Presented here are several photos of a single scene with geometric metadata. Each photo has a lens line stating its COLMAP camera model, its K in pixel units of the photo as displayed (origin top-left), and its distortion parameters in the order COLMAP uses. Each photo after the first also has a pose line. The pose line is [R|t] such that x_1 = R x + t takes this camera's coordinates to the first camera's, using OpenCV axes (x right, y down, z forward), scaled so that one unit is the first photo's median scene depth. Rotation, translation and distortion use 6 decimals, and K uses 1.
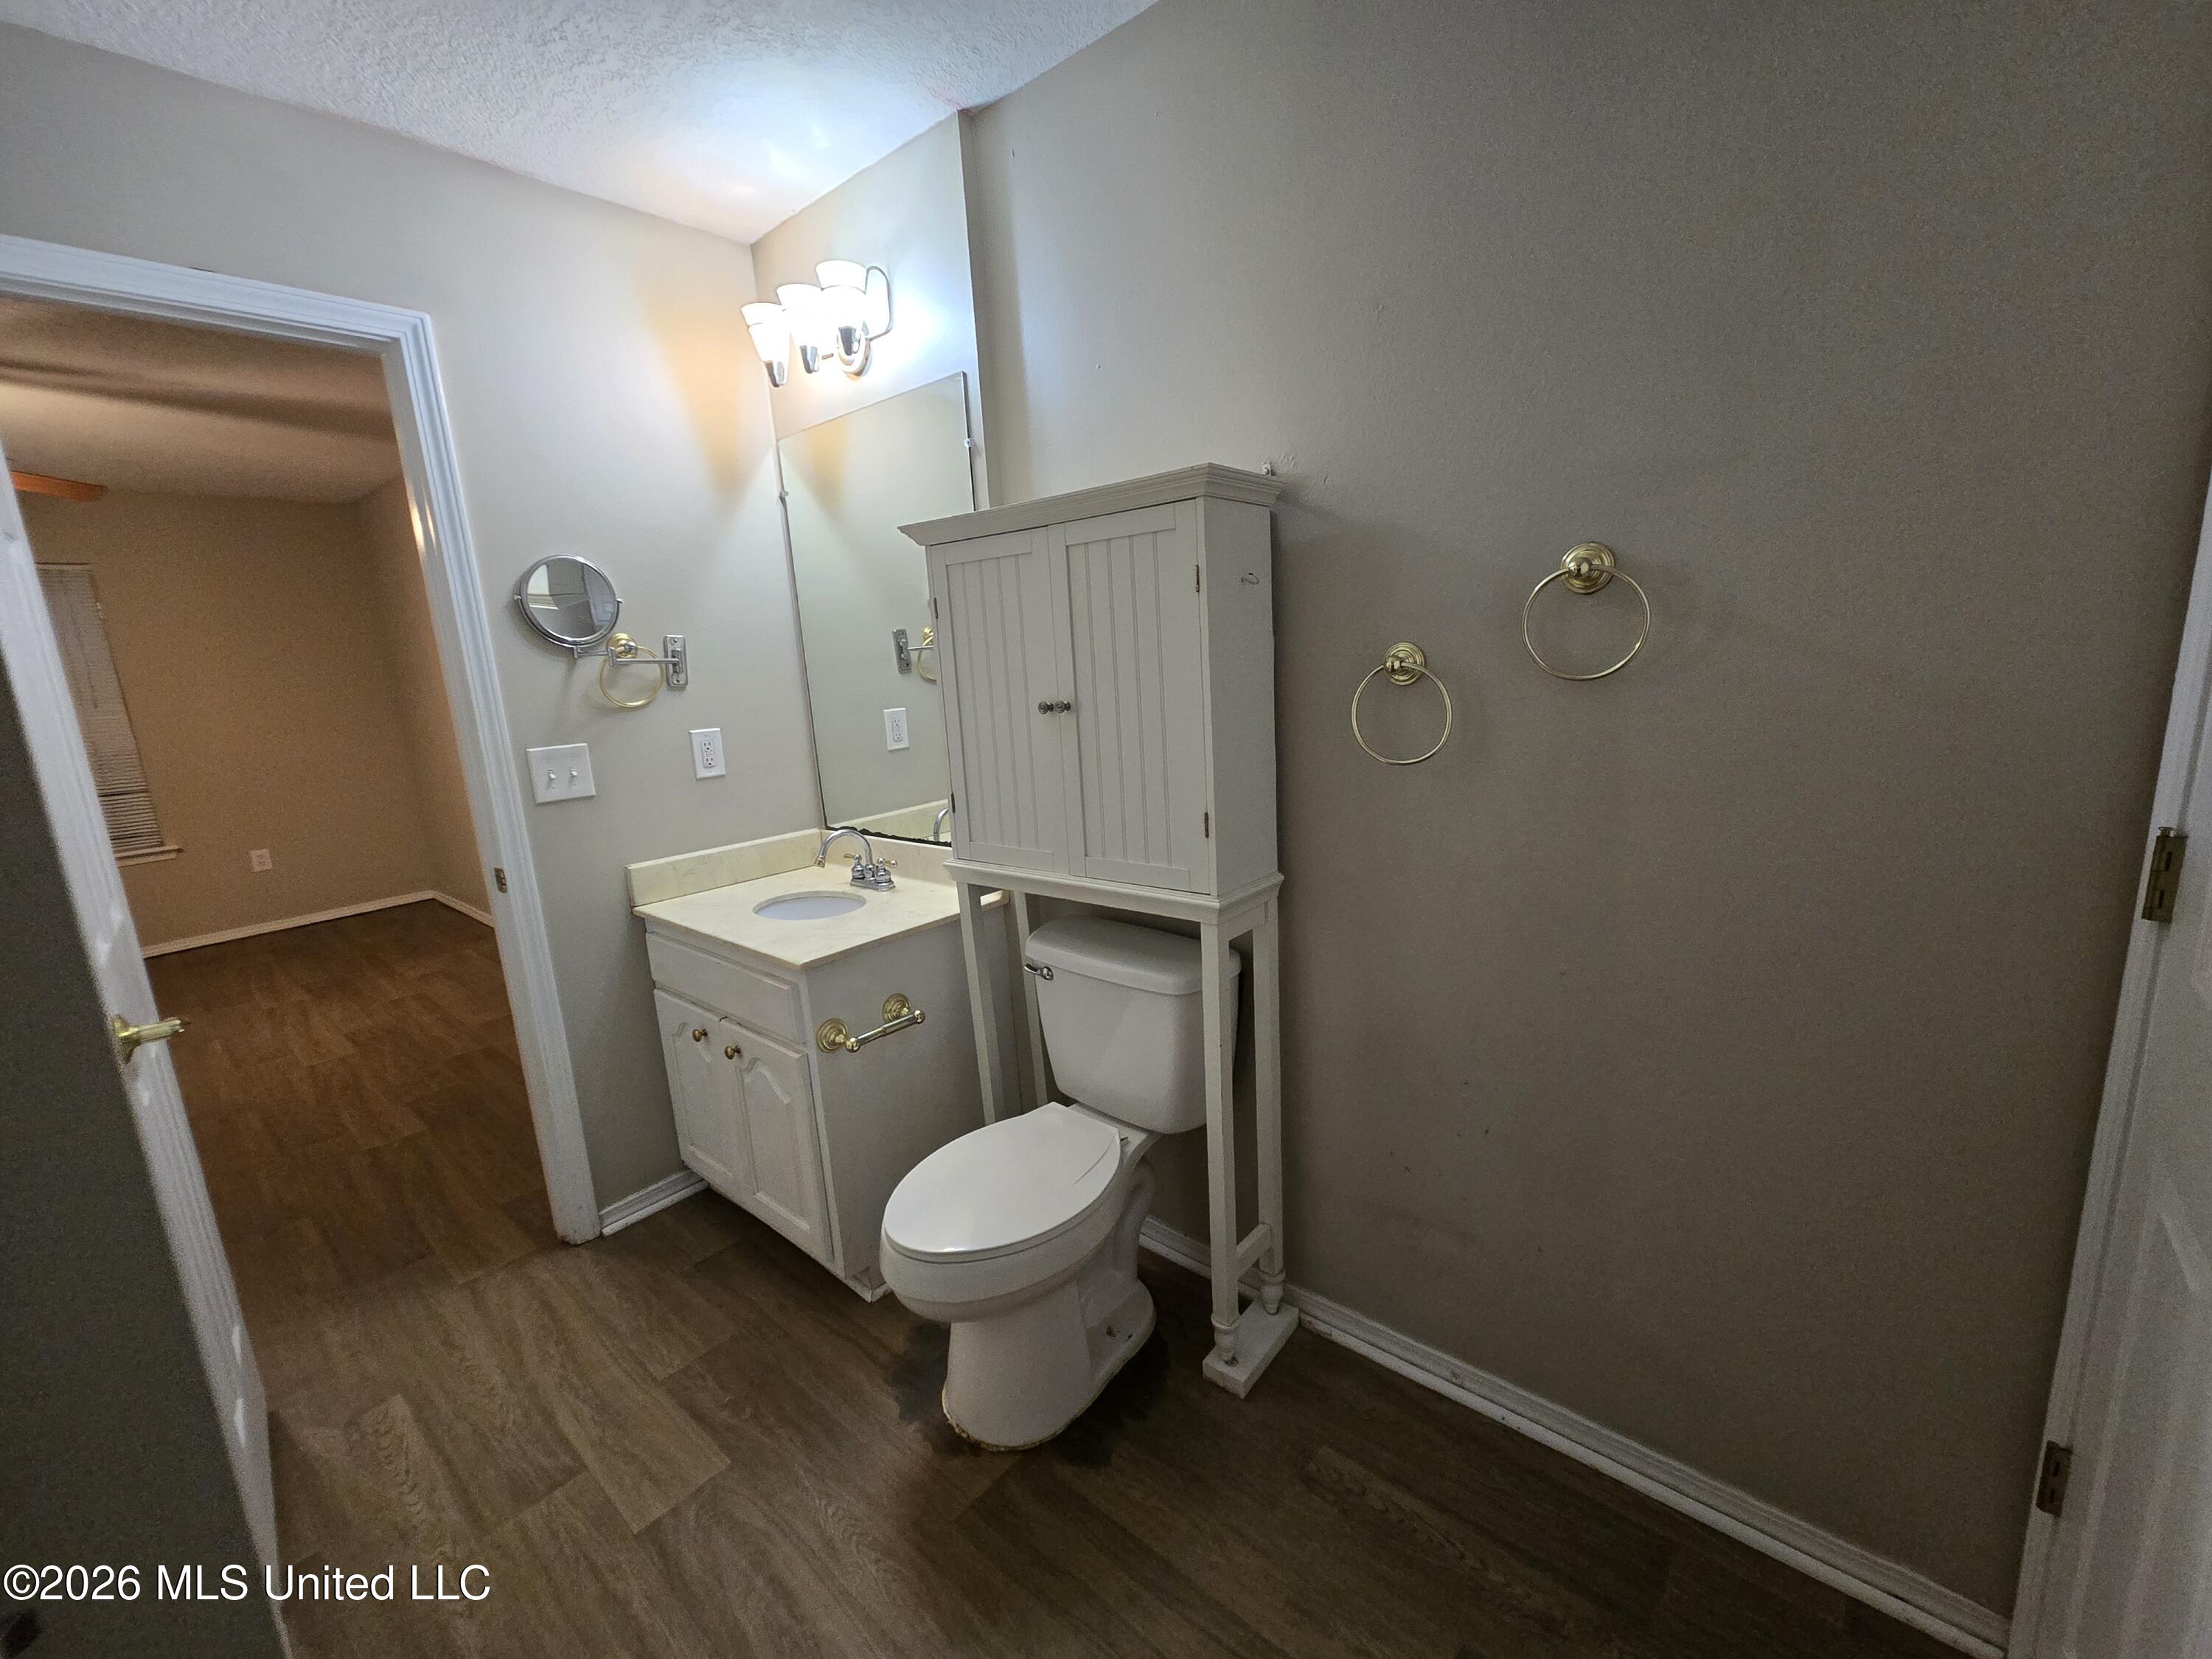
lens RADIAL K [[905.8, 0, 1110.7], [0, 905.8, 838.2], [0, 0, 1]] dist [0.002104, 0.000124]
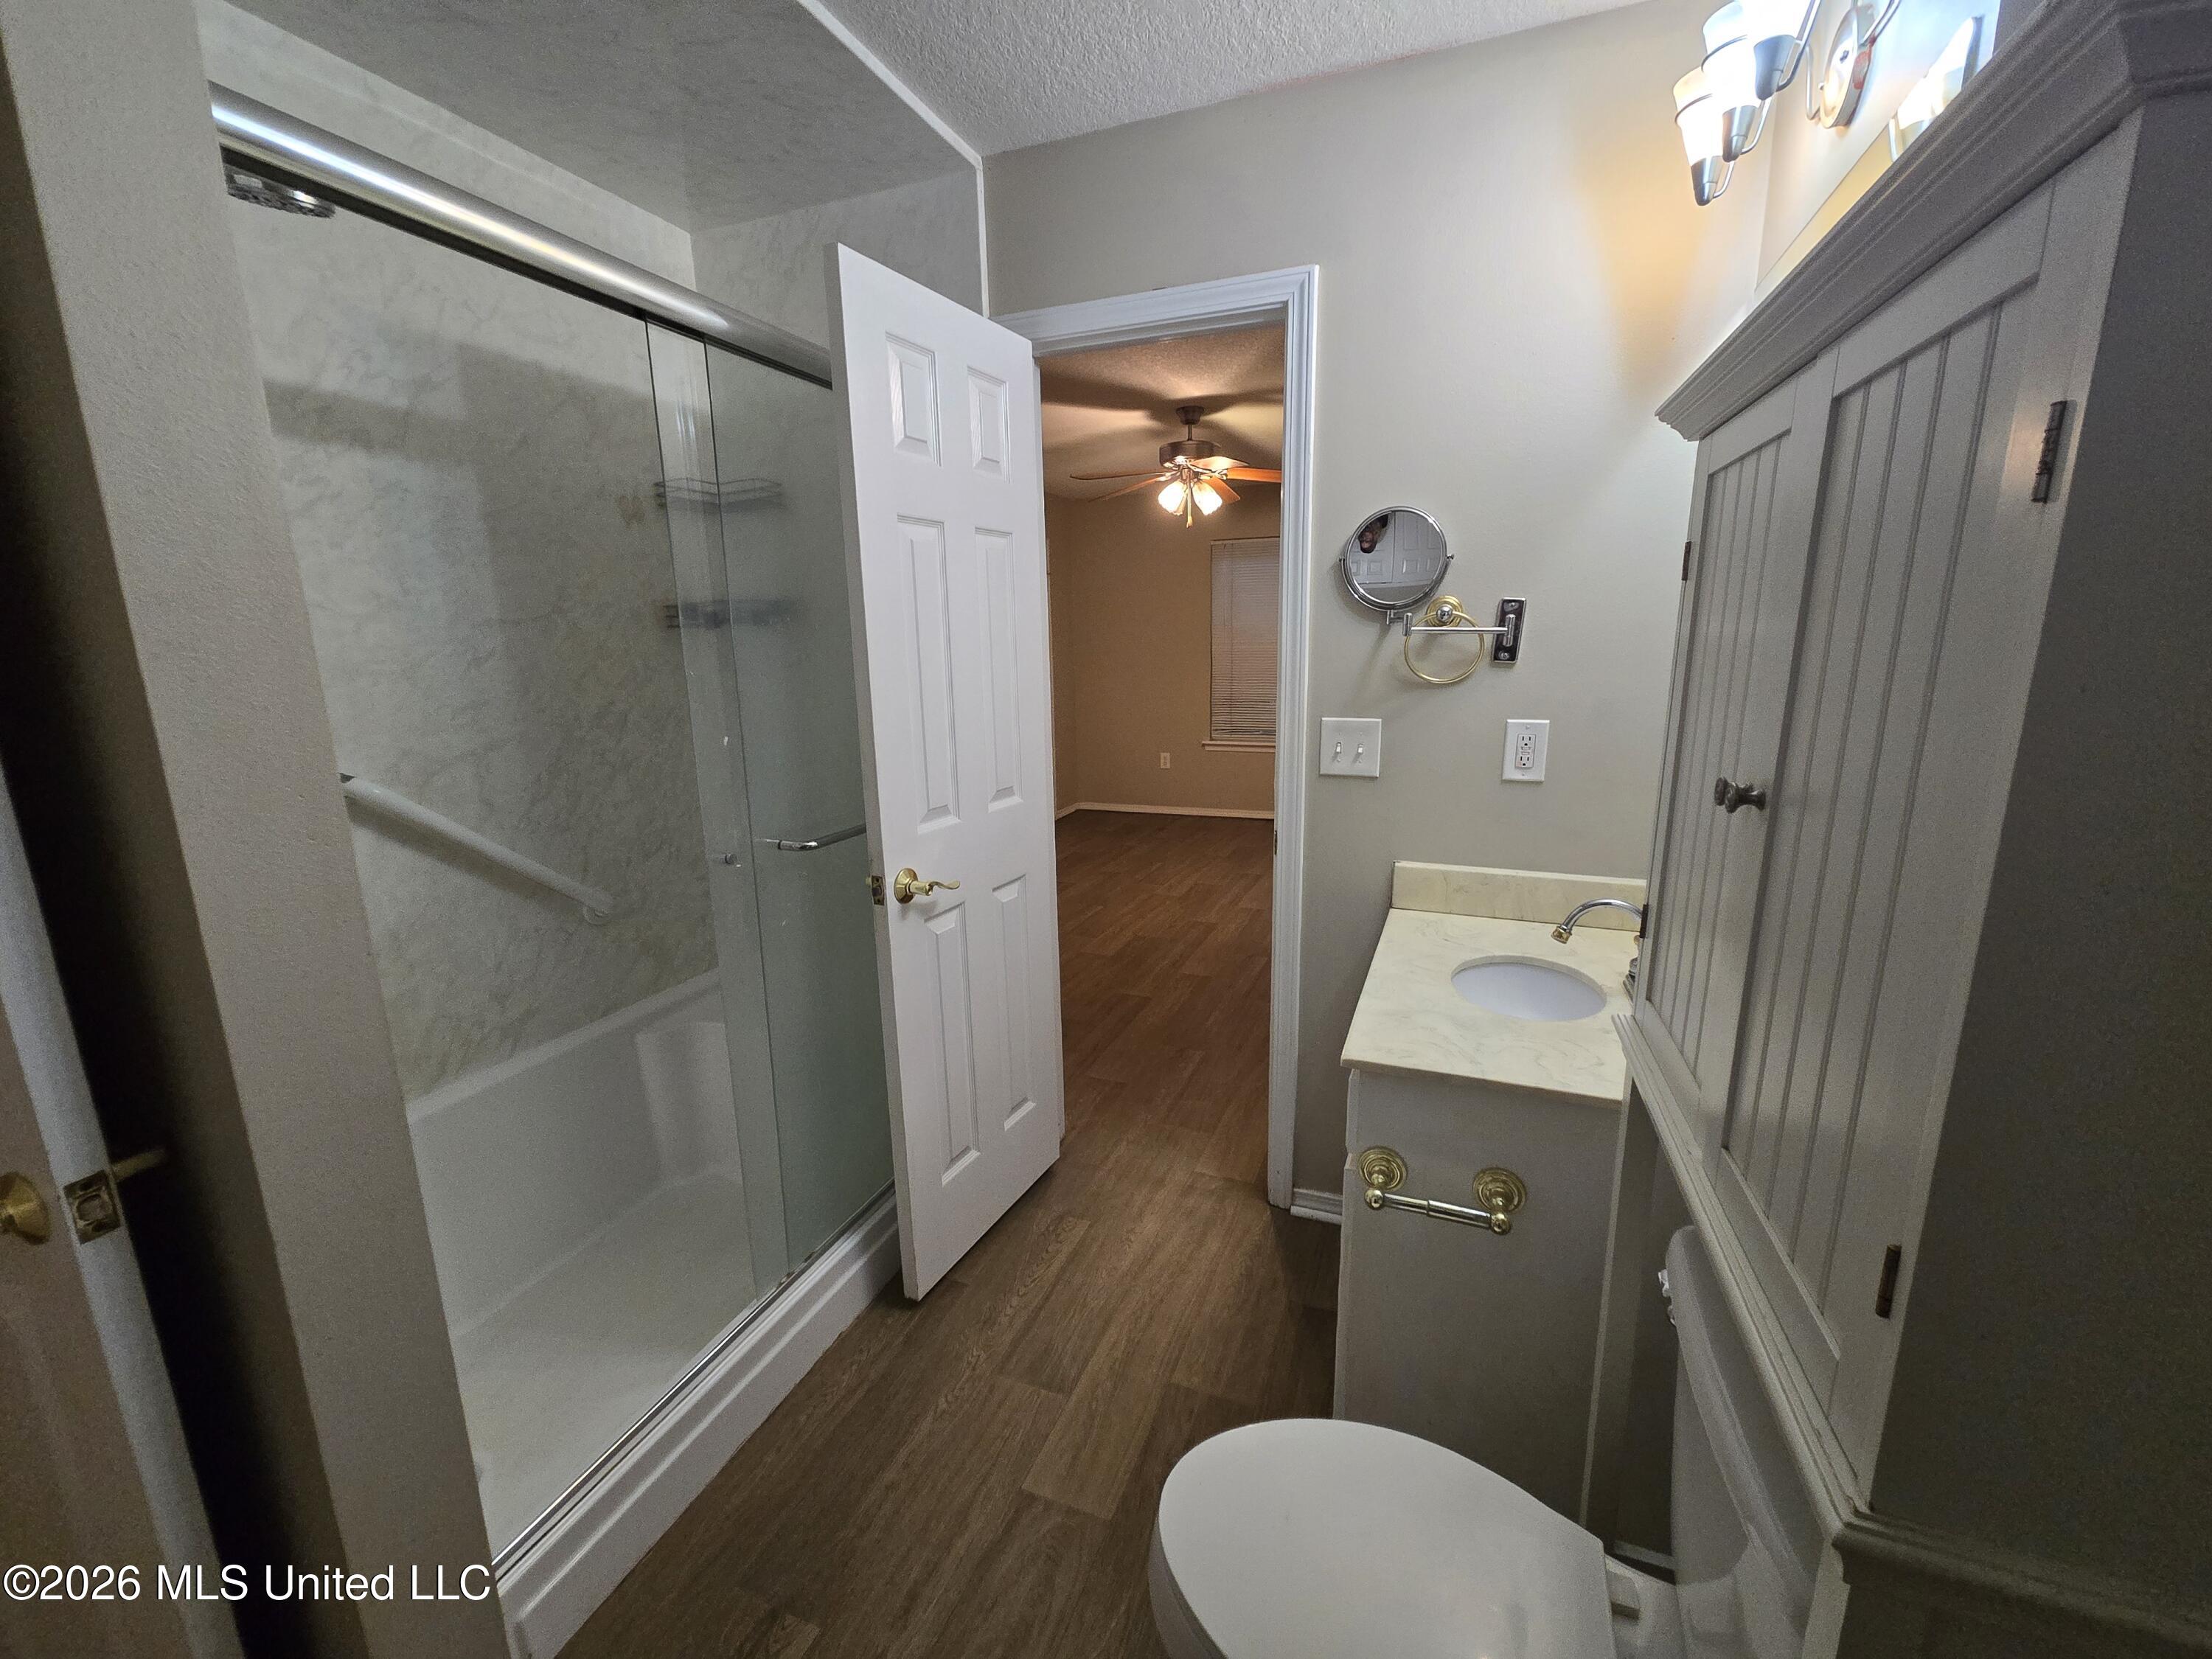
lens RADIAL K [[905.8, 0, 1110.7], [0, 905.8, 838.2], [0, 0, 1]] dist [0.002104, 0.000124]
pose [[0.327291, 0.252664, -0.910517, 0.214190], [-0.192551, 0.961203, 0.197516, -0.137527], [0.925097, 0.110676, 0.363243, 0.513920]]
